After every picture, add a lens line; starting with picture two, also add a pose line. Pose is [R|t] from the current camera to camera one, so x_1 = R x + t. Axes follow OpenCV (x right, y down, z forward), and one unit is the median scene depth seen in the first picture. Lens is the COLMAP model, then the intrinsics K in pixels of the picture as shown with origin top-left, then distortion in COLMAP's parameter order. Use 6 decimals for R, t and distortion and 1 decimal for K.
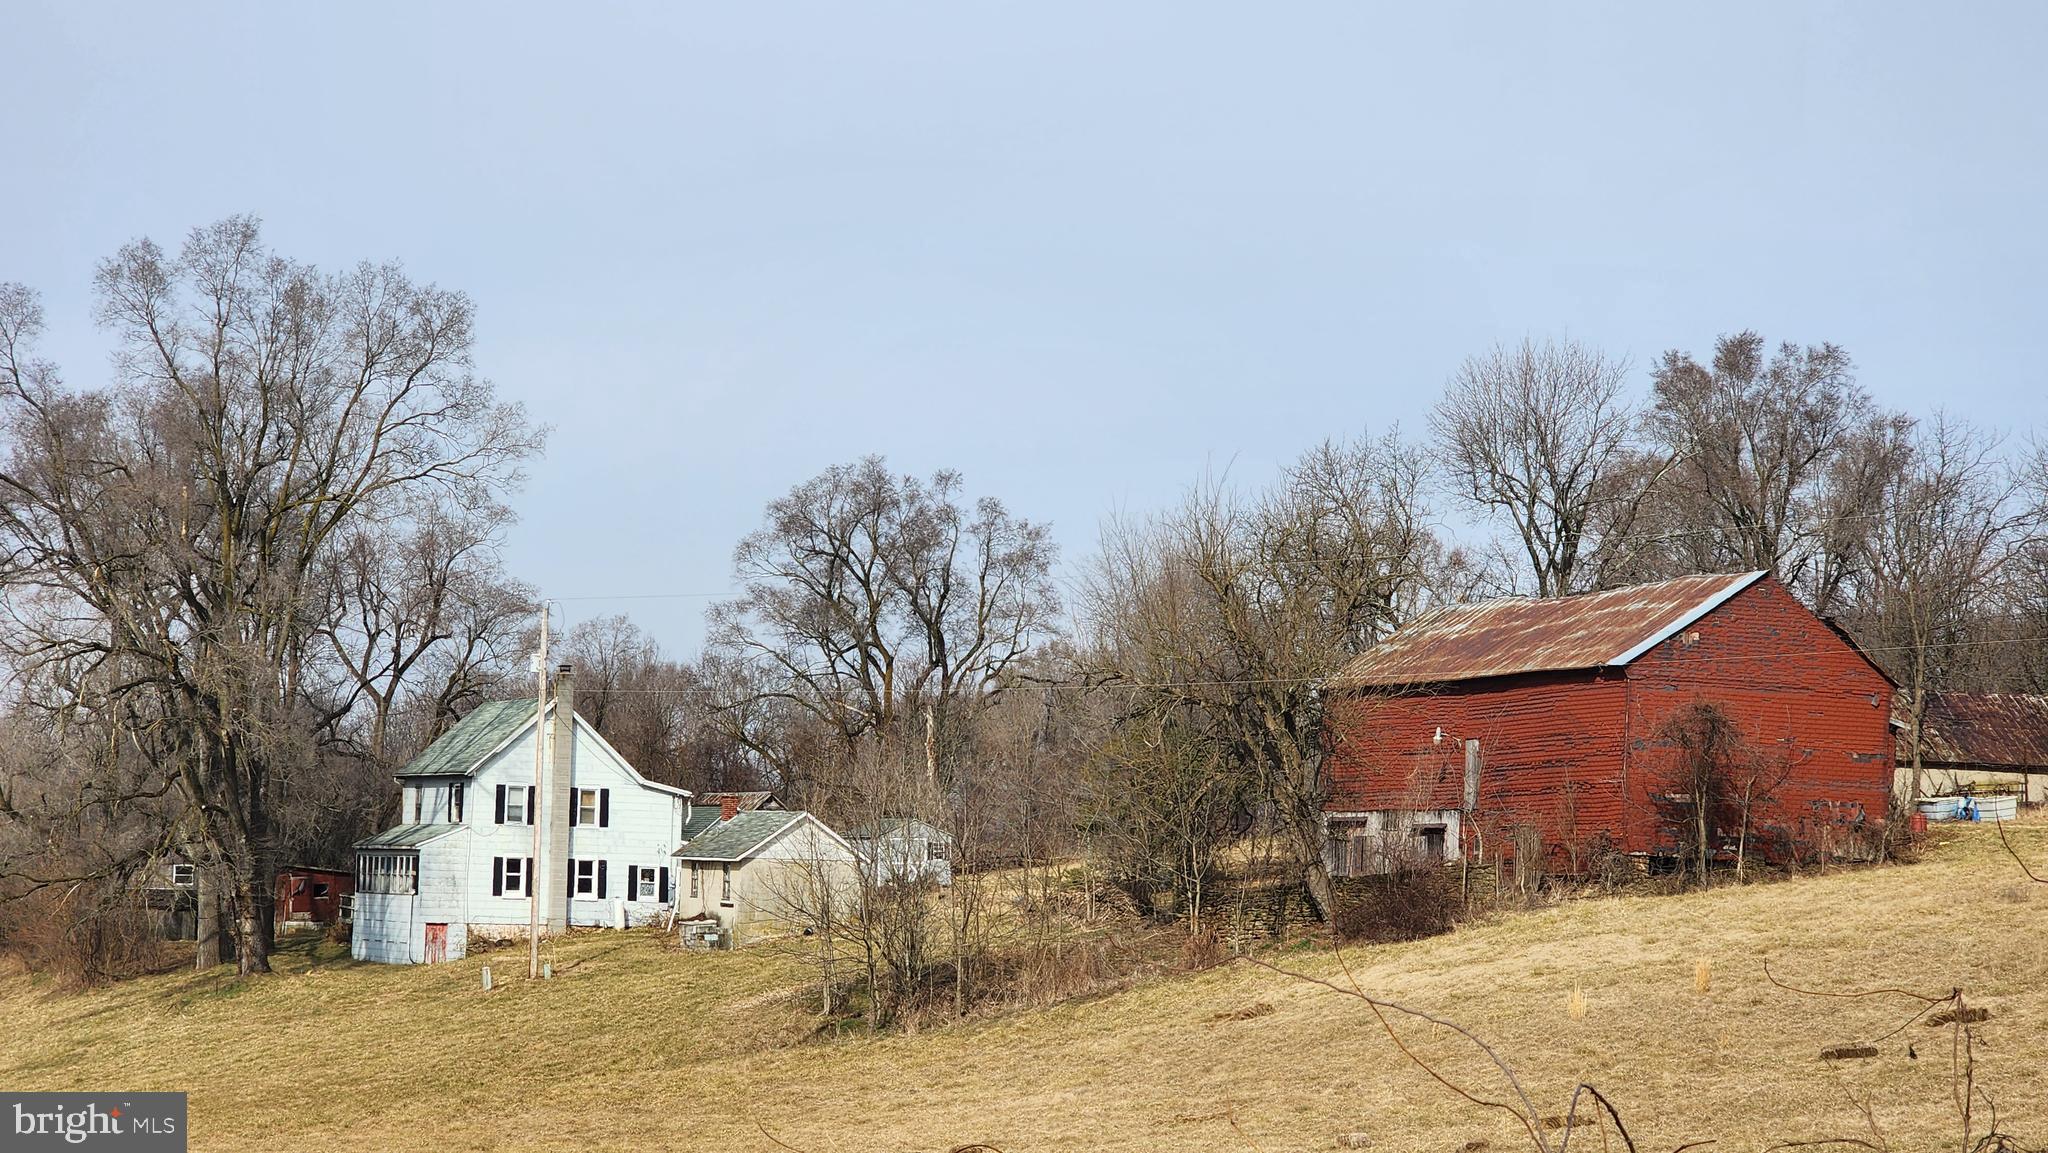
lens RADIAL K [[4053.2, 0, 1023.5], [0, 4053.2, 581.1], [0, 0, 1]] dist [-0.140295, 0.000000]
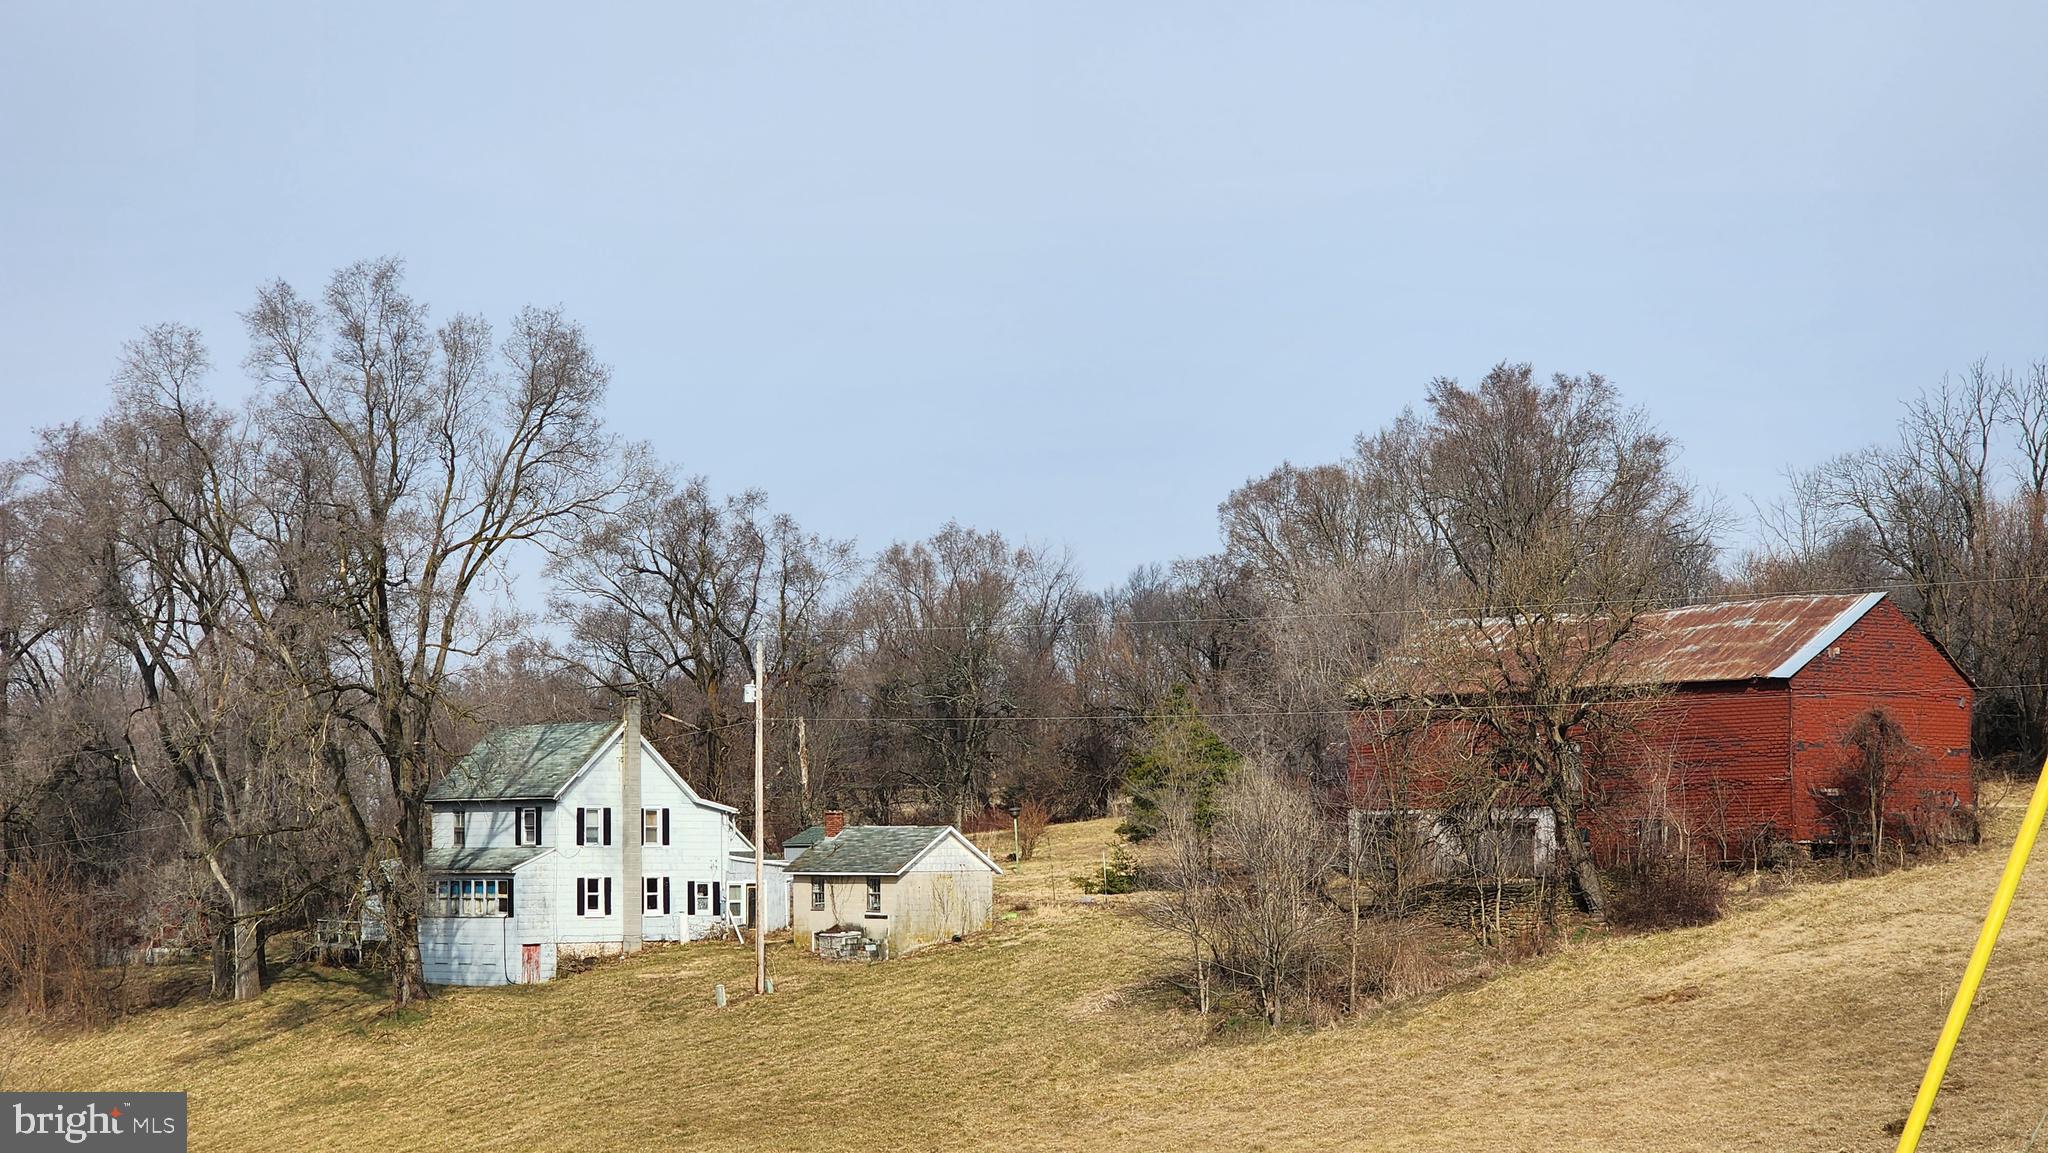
lens RADIAL K [[4053.2, 0, 1024.4], [0, 4053.2, 571.1], [0, 0, 1]] dist [-0.140295, 0.000000]
pose [[0.955435, -0.012460, 0.294940, -0.325016], [0.010833, 0.999916, 0.007150, -0.016332], [-0.295004, -0.003637, 0.955489, -0.021615]]
